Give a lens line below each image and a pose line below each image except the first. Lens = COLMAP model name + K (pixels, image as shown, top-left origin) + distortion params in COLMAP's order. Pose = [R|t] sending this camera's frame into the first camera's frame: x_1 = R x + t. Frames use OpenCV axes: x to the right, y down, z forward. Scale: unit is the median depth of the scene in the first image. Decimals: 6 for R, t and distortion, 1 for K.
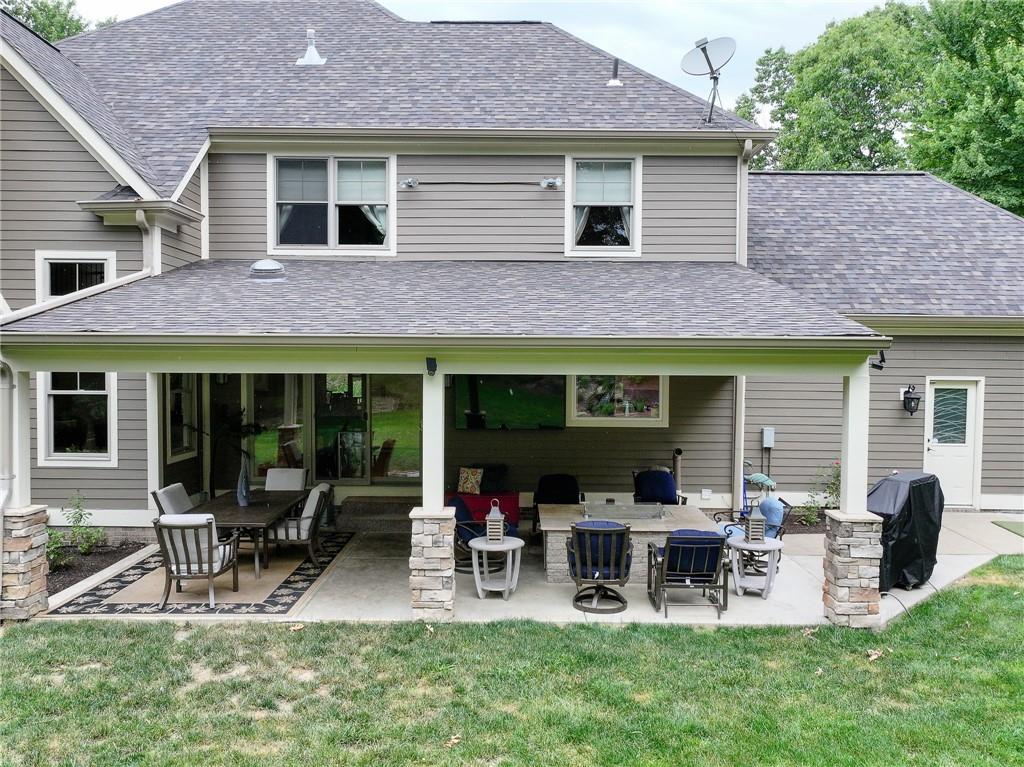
lens RADIAL K [[817.1, 0, 512.0], [0, 817.1, 383.5], [0, 0, 1]] dist [0.002313, -0.000016]
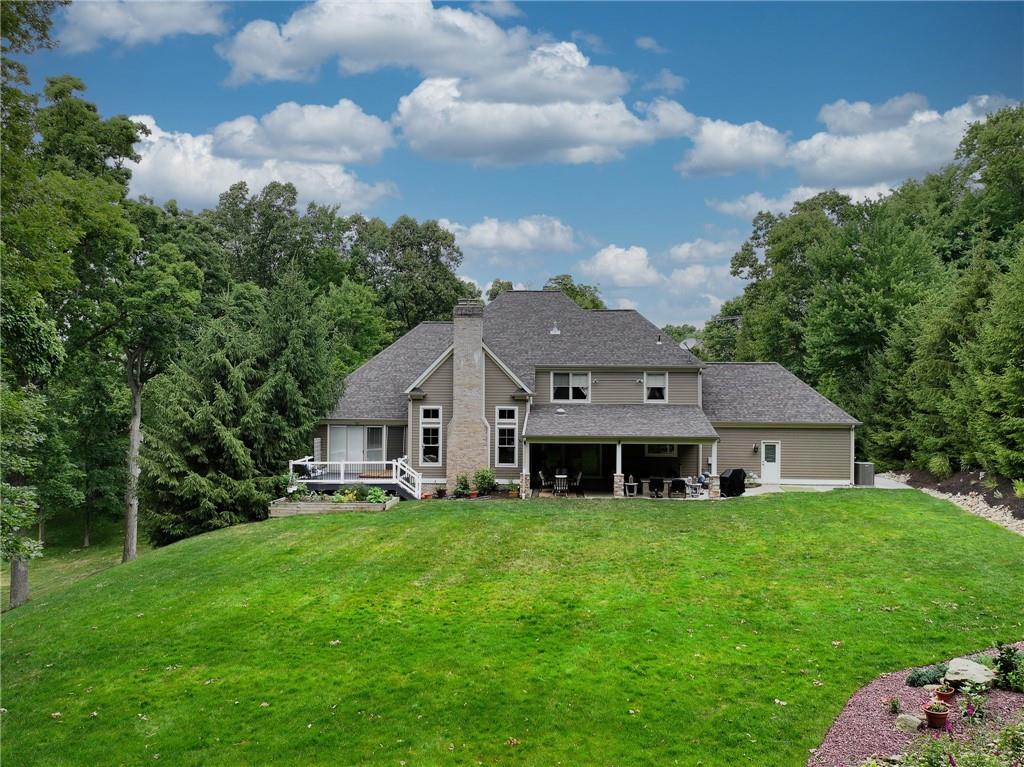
lens RADIAL K [[817.1, 0, 512.0], [0, 817.1, 383.5], [0, 0, 1]] dist [0.002313, -0.000016]
pose [[0.998401, -0.002479, -0.056470, -0.269697], [-0.000120, 0.998942, -0.045984, -0.085719], [0.056524, 0.045917, 0.997345, -2.219108]]
